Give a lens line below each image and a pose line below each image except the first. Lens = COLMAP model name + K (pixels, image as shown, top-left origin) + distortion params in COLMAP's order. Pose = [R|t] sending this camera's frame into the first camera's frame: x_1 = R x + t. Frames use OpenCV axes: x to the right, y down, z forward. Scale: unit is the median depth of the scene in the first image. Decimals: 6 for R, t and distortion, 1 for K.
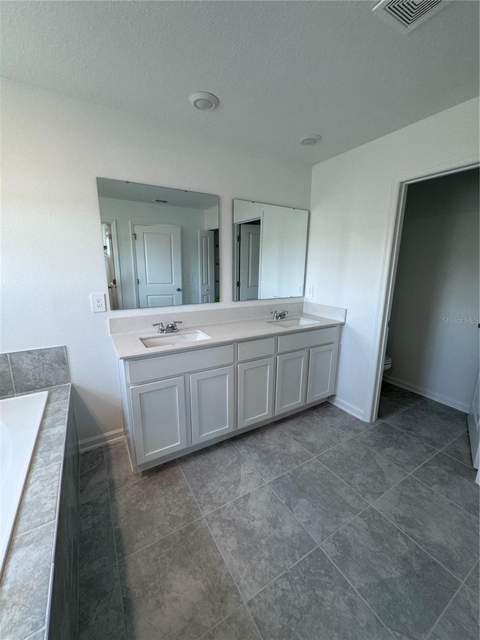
lens RADIAL K [[257.5, 0, 238.3], [0, 257.5, 318.2], [0, 0, 1]] dist [-0.000373, 0.000442]
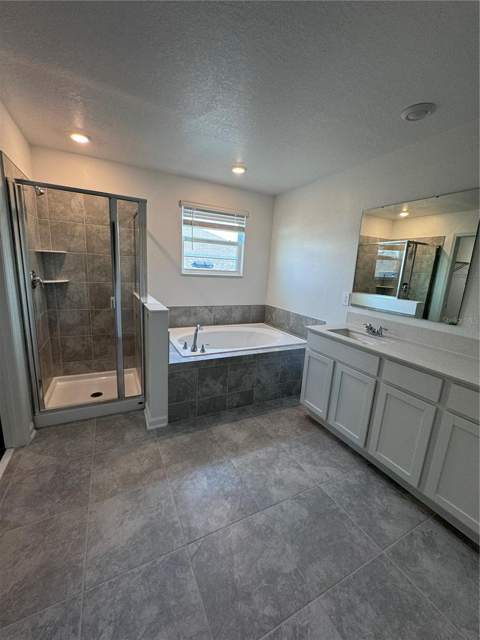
lens RADIAL K [[257.5, 0, 240.4], [0, 257.5, 318.0], [0, 0, 1]] dist [-0.000373, 0.000442]
pose [[-0.073142, 0.185389, -0.979939, 0.974562], [-0.246793, 0.948648, 0.197889, -0.103732], [0.966304, 0.256317, -0.023634, 0.541654]]
